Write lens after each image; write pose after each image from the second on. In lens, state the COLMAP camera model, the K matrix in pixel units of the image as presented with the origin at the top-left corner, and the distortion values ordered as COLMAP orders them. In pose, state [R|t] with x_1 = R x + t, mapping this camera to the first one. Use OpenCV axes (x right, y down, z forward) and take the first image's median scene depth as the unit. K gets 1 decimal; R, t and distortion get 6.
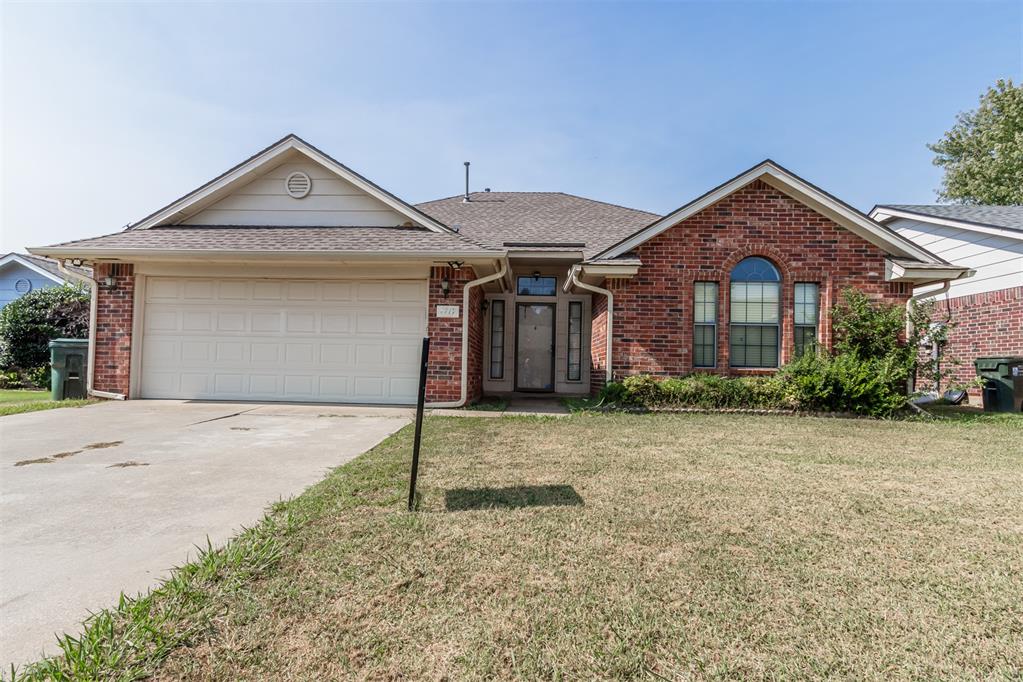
lens RADIAL K [[552.8, 0, 509.5], [0, 552.8, 361.3], [0, 0, 1]] dist [0.004809, -0.000673]
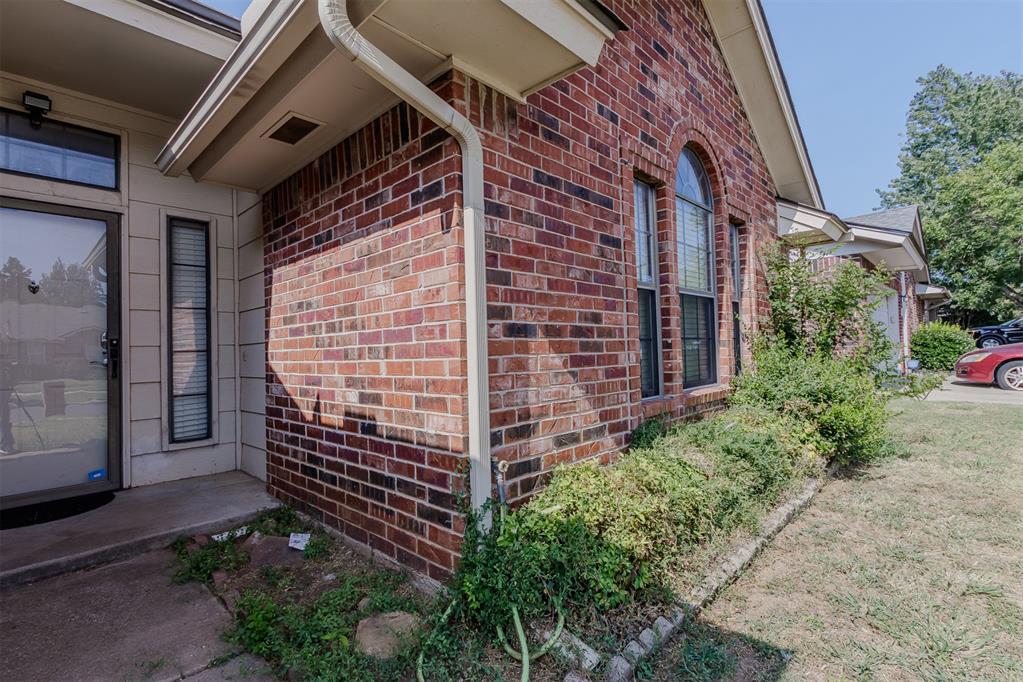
lens RADIAL K [[485.3, 0, 511.5], [0, 485.3, 341.0], [0, 0, 1]] dist [0.001419, 0.000127]
pose [[0.675652, -0.024906, 0.736800, 0.036442], [0.029527, 0.999541, 0.006711, -0.034232], [-0.736629, 0.017221, 0.676078, 0.843767]]
